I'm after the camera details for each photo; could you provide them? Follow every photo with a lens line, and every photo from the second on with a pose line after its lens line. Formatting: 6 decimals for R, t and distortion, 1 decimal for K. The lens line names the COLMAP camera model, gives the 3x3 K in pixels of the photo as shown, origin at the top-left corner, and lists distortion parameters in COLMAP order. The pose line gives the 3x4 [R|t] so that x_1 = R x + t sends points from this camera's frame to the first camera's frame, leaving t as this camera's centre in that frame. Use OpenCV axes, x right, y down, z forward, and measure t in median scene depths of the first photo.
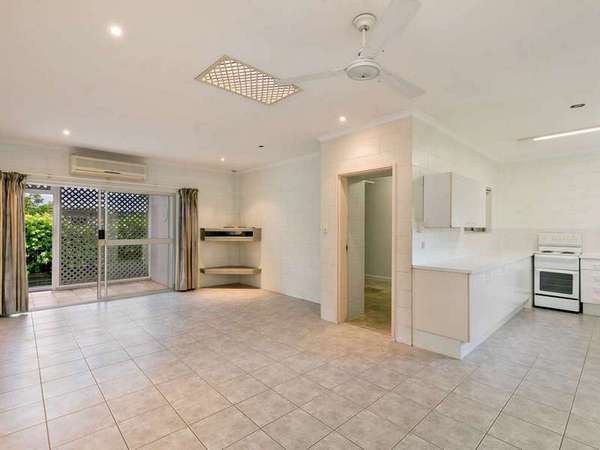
lens RADIAL K [[306.8, 0, 300.0], [0, 306.8, 225.6], [0, 0, 1]] dist [-0.004497, -0.001247]
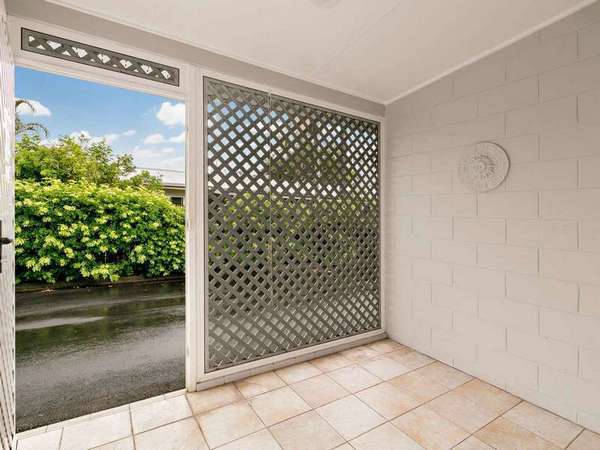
lens RADIAL K [[306.8, 0, 300.3], [0, 306.8, 226.9], [0, 0, 1]] dist [-0.004497, -0.001247]
pose [[0.983738, 0.028060, -0.177403, -0.373419], [-0.020084, 0.998712, 0.046596, 0.009630], [0.178482, -0.042276, 0.983035, 0.409090]]
